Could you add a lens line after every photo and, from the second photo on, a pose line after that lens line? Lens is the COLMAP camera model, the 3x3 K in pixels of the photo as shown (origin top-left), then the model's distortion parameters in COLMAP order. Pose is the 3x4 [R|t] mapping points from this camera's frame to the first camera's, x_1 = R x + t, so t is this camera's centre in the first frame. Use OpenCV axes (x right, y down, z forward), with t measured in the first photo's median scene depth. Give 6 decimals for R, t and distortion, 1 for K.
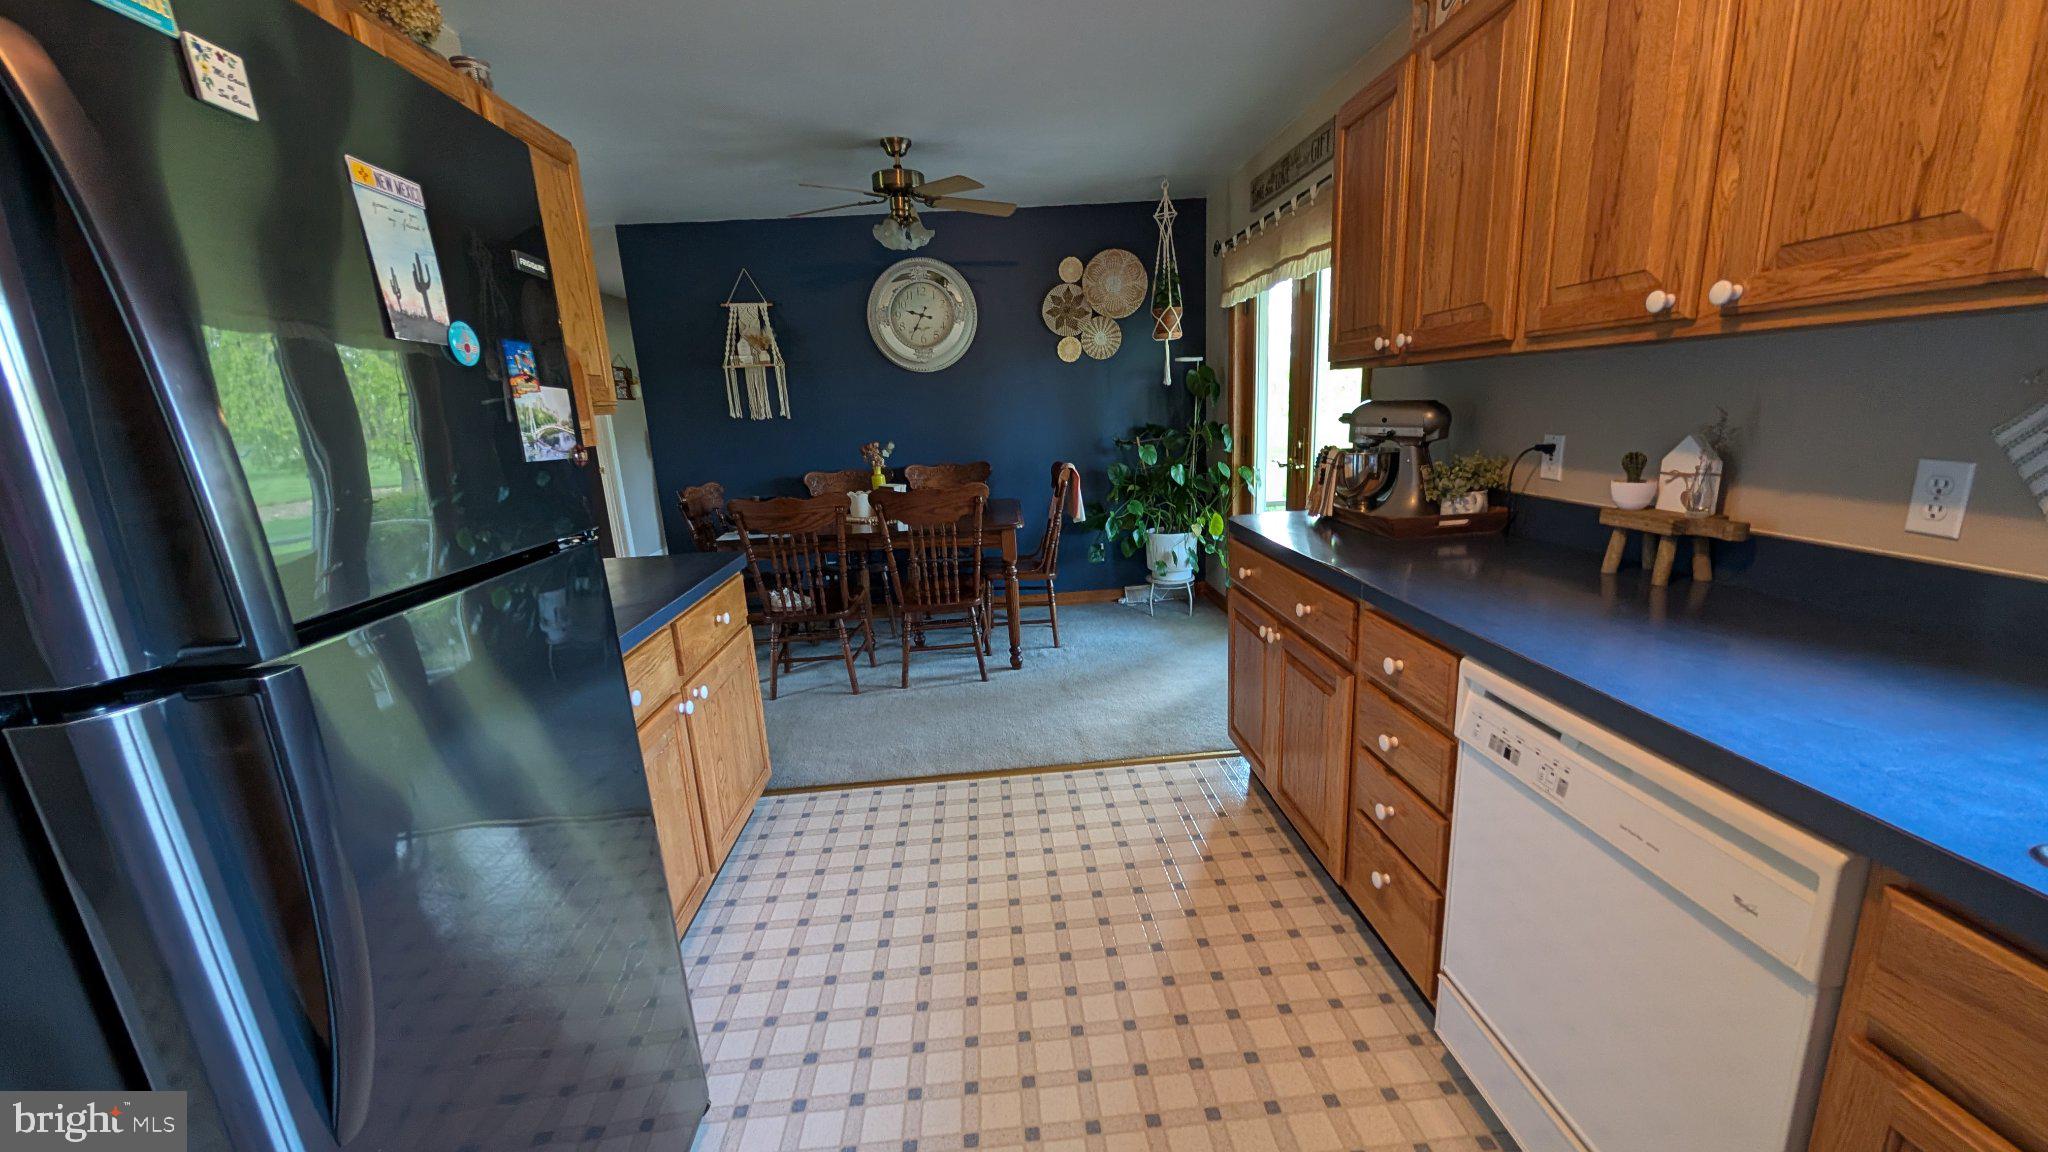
lens RADIAL K [[772.5, 0, 1017.4], [0, 772.5, 582.3], [0, 0, 1]] dist [-0.000801, 0.000218]
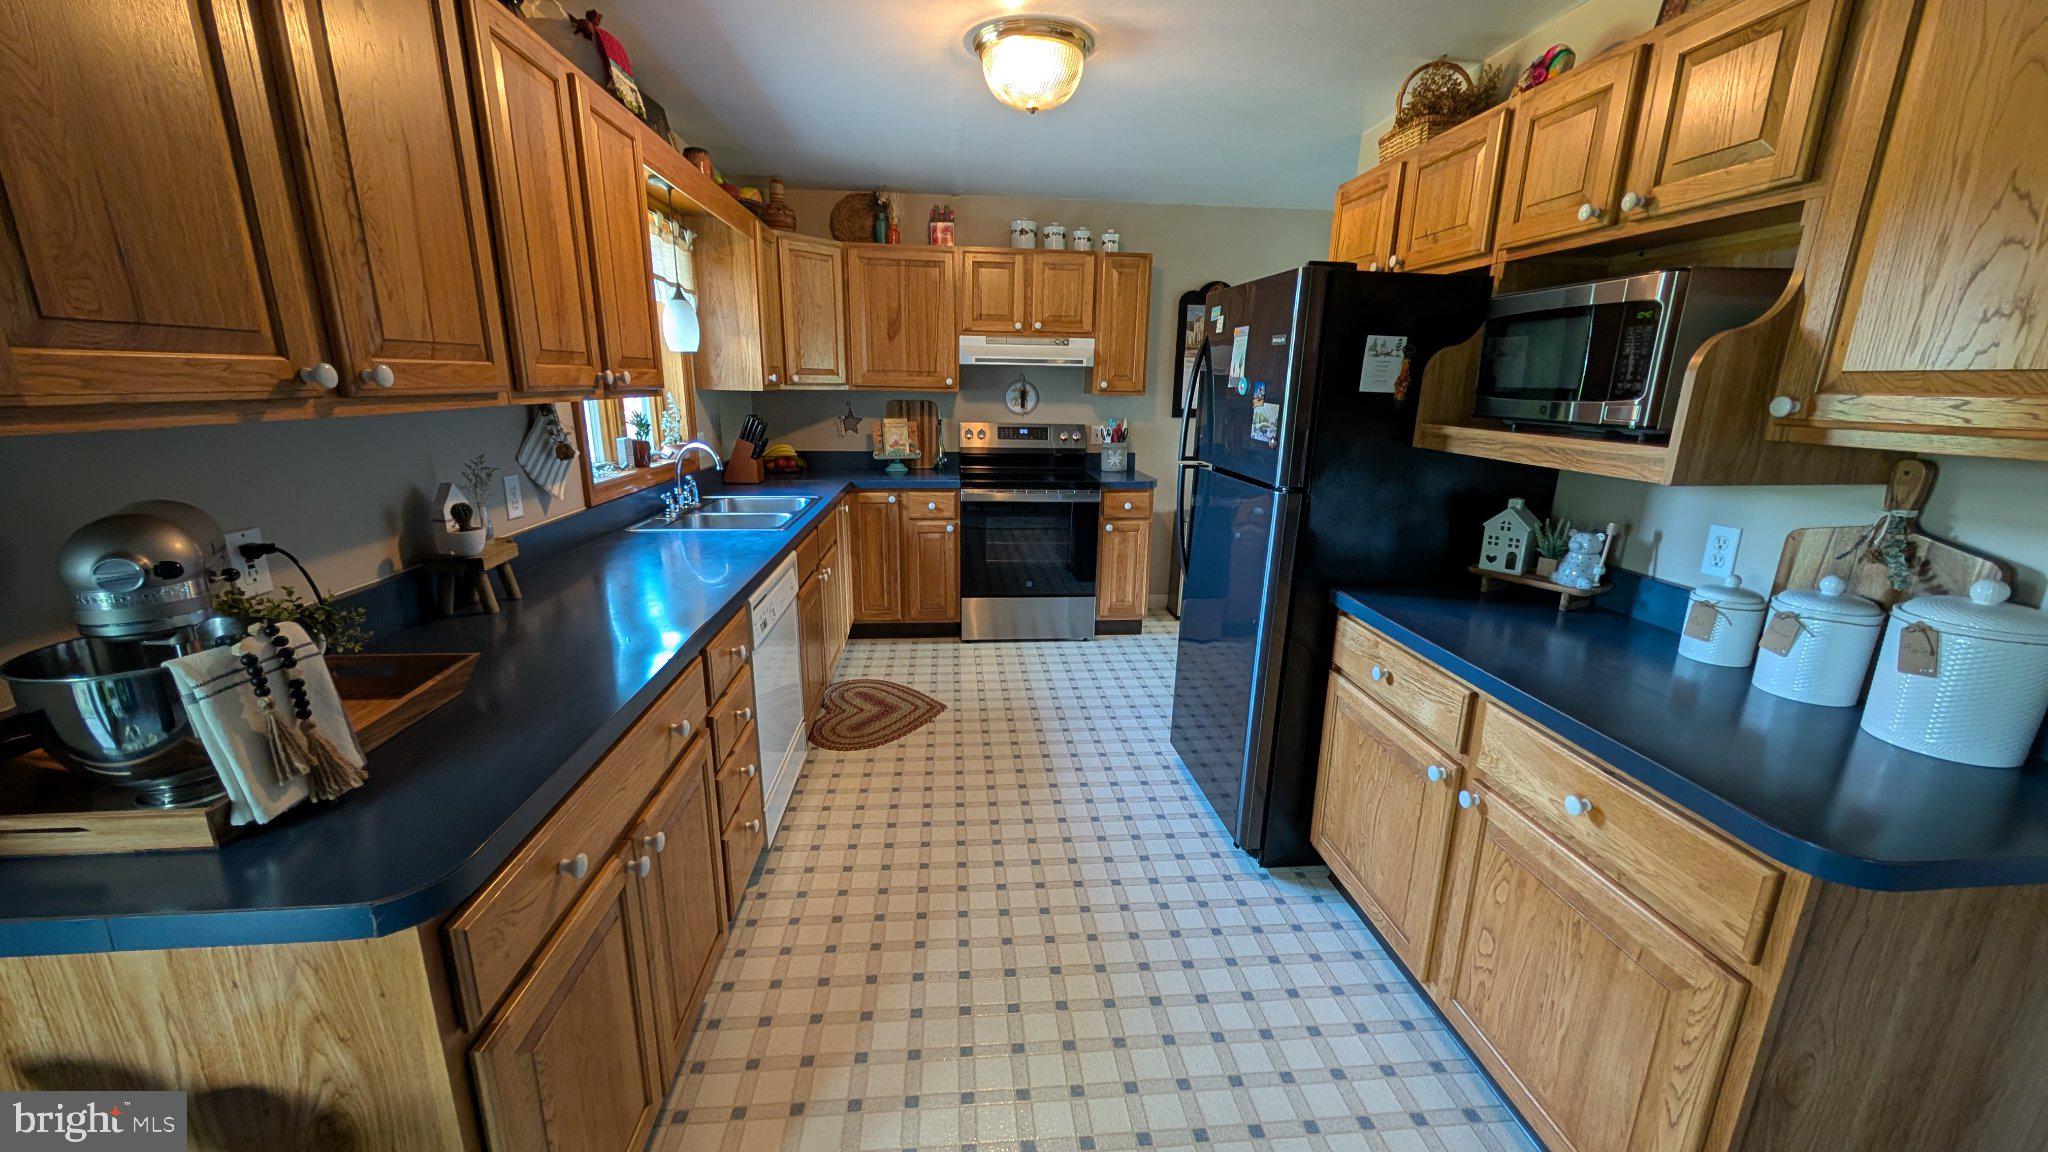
lens RADIAL K [[772.5, 0, 1017.4], [0, 772.5, 582.3], [0, 0, 1]] dist [-0.000801, 0.000218]
pose [[-0.998645, 0.048652, -0.018461, 0.068573], [0.034412, 0.883567, 0.467039, -0.635688], [0.039034, 0.465771, -0.884044, 2.367524]]
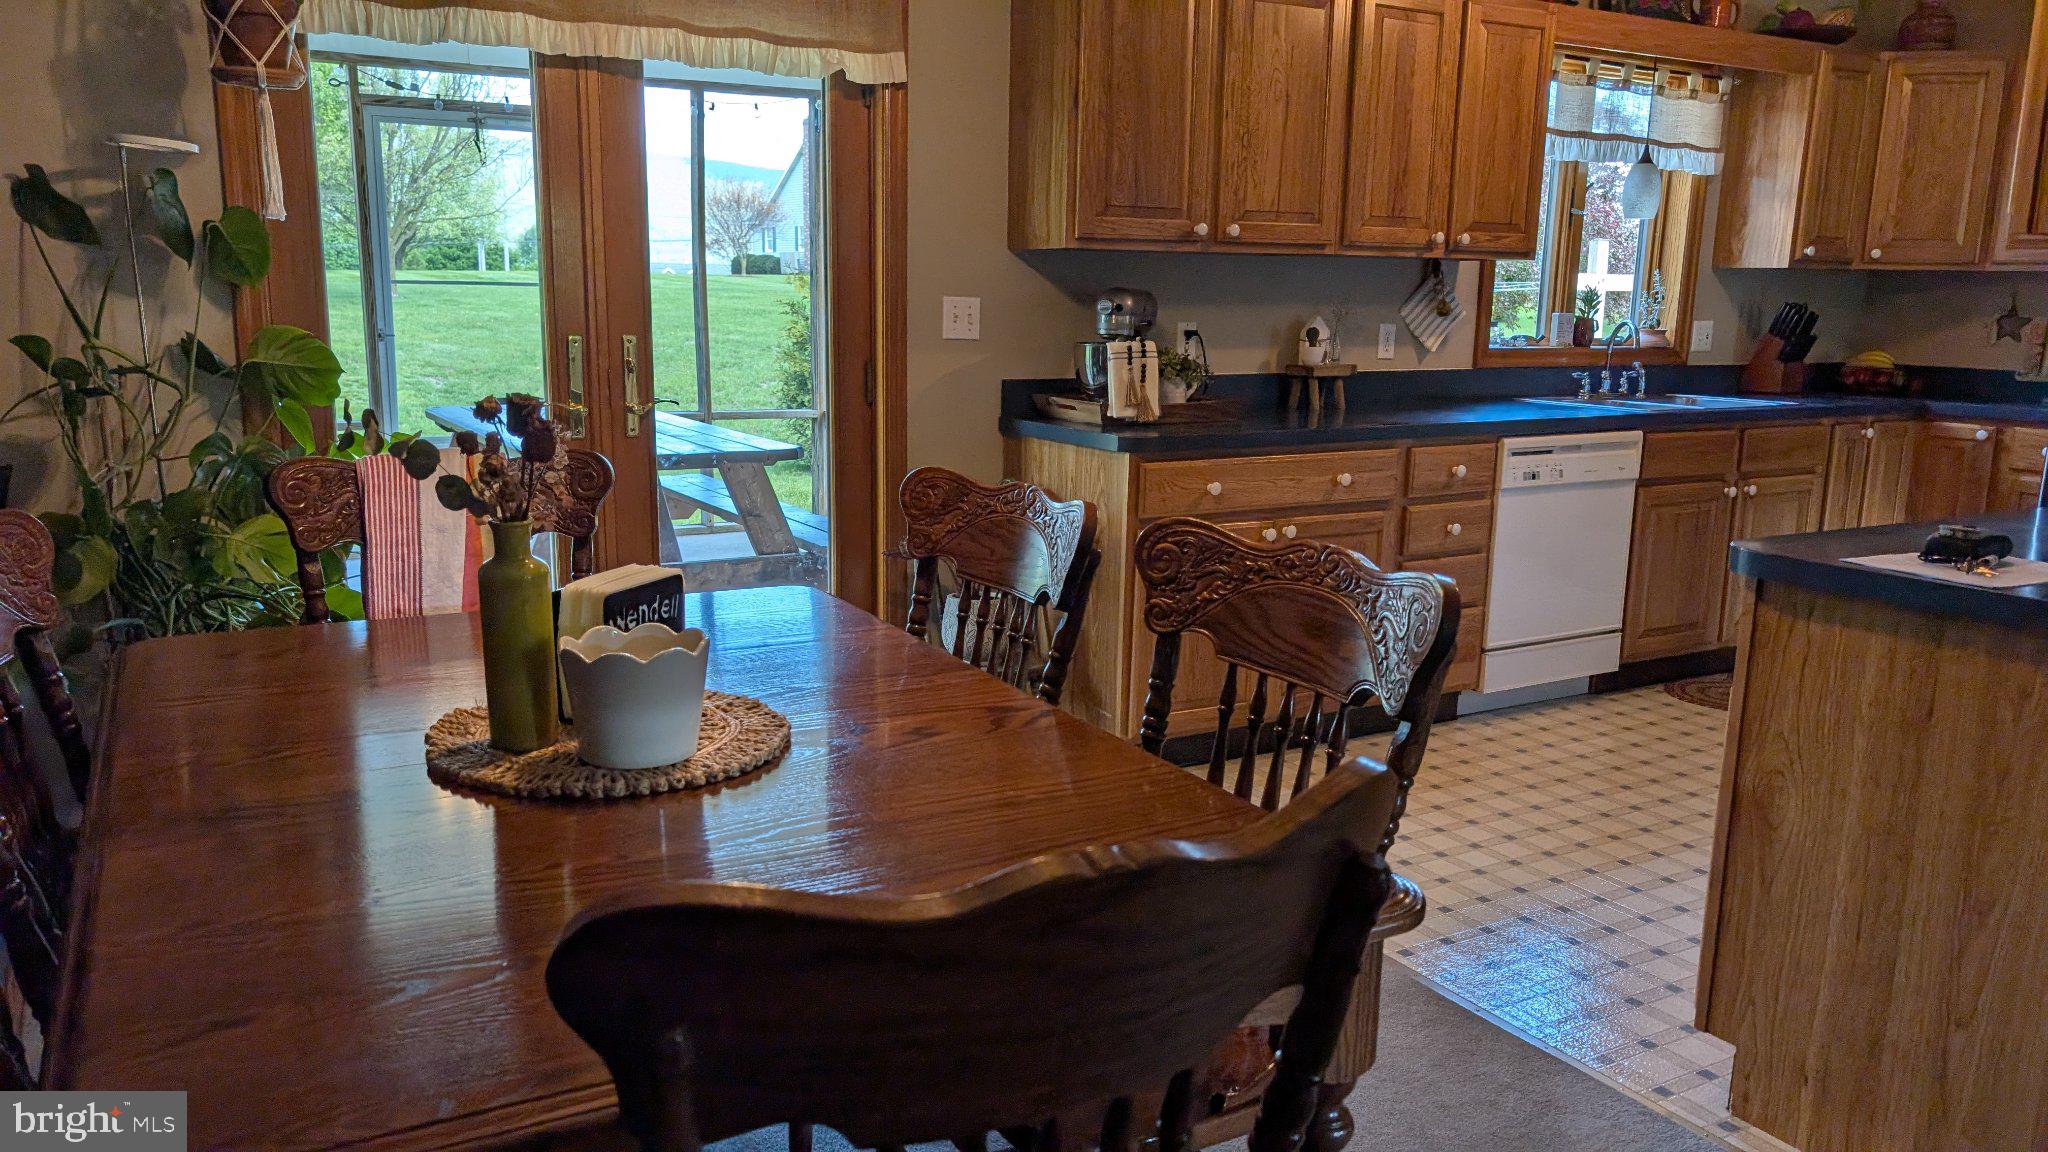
lens RADIAL K [[1481.1, 0, 999.3], [0, 1481.1, 579.5], [0, 0, 1]] dist [0.014882, -0.002391]
pose [[-0.452608, -0.125562, 0.882825, -1.796709], [0.212822, 0.946215, 0.243687, -0.628545], [-0.865941, 0.298179, -0.401542, 3.318261]]
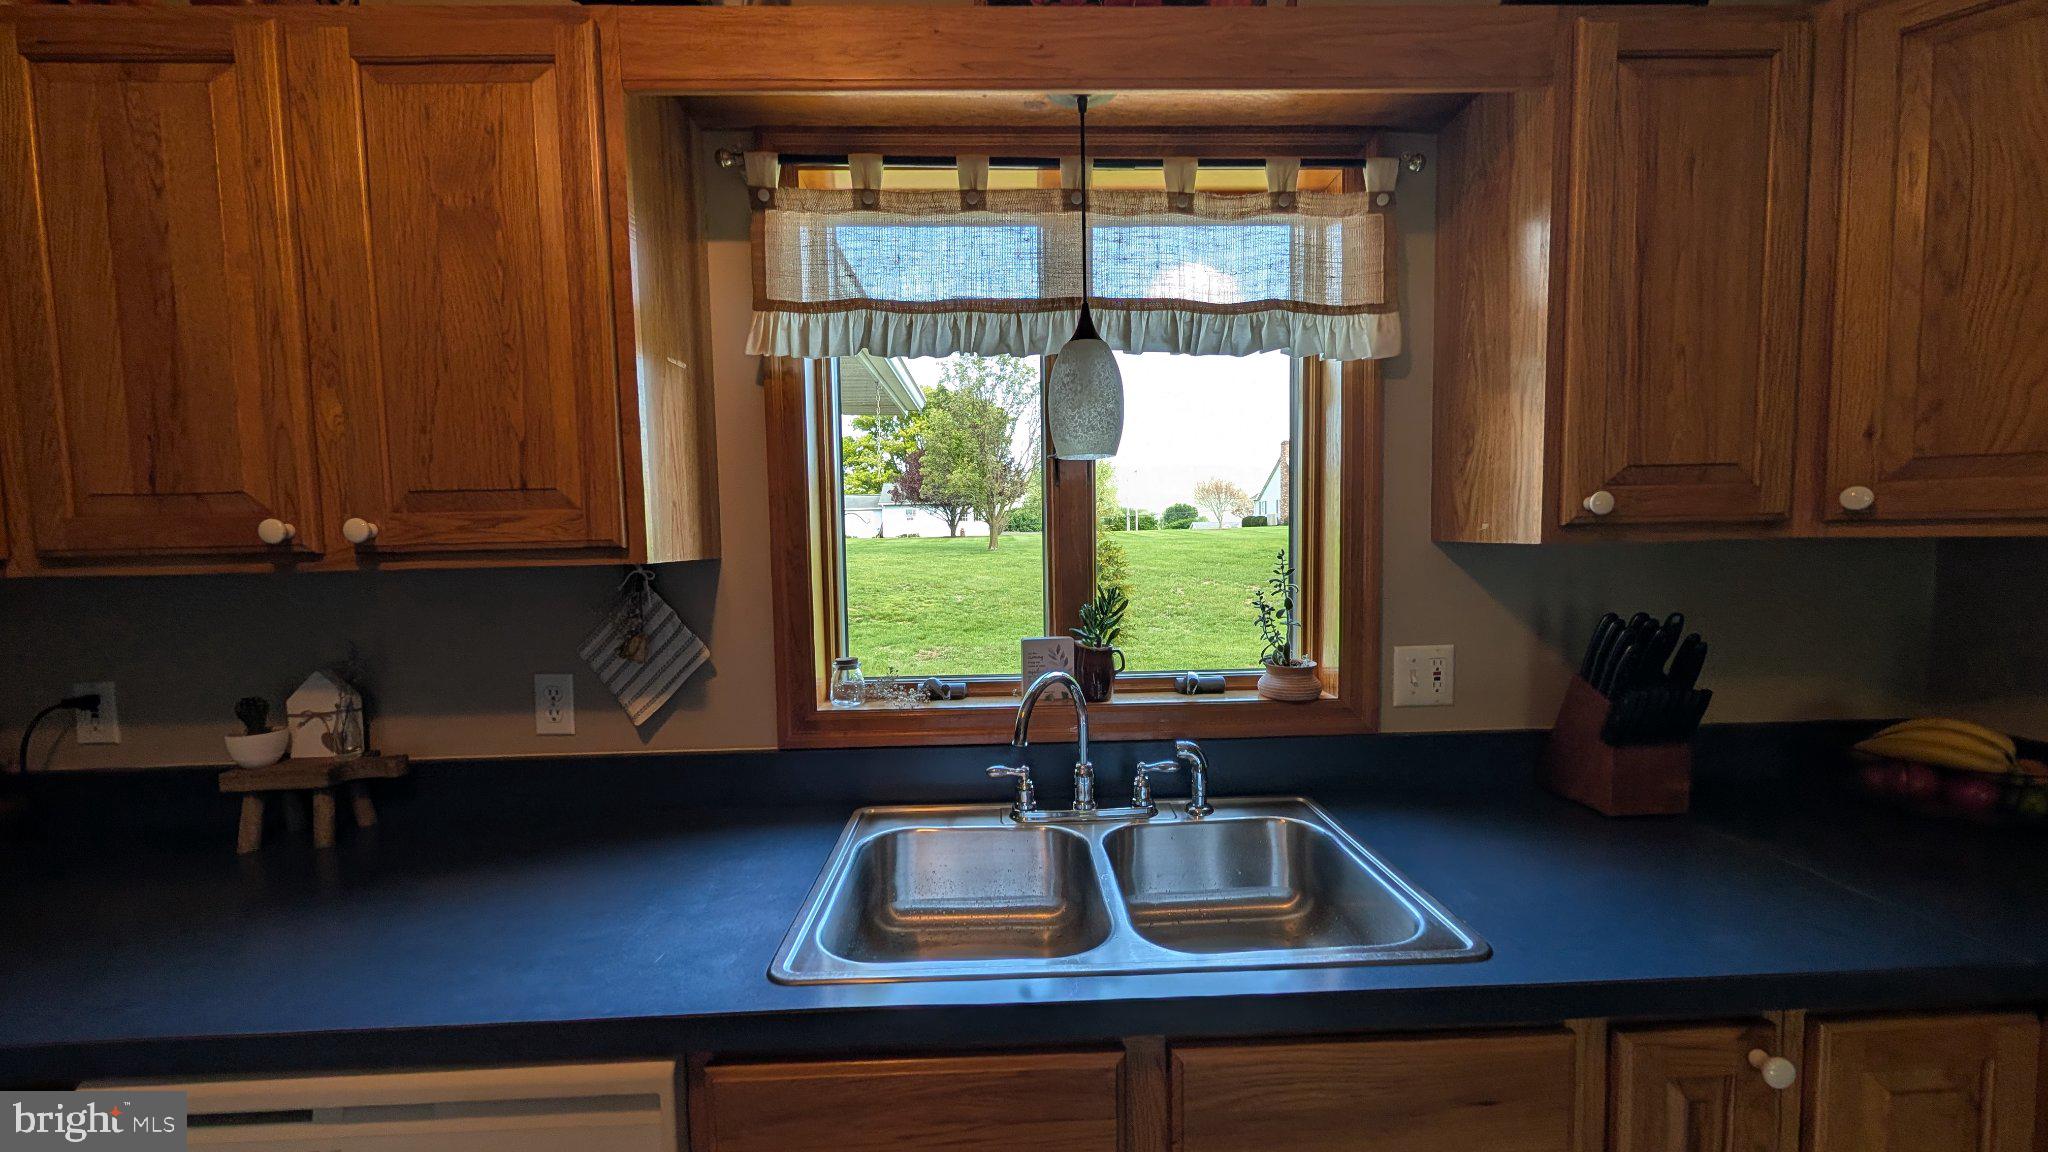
lens RADIAL K [[769.4, 0, 1023.8], [0, 769.4, 582.2], [0, 0, 1]] dist [0.000475, 0.000143]
pose [[0.021627, -0.007474, 0.999738, 0.004067], [0.247336, 0.968928, 0.001893, -0.100027], [-0.968688, 0.247231, 0.022804, 0.185040]]
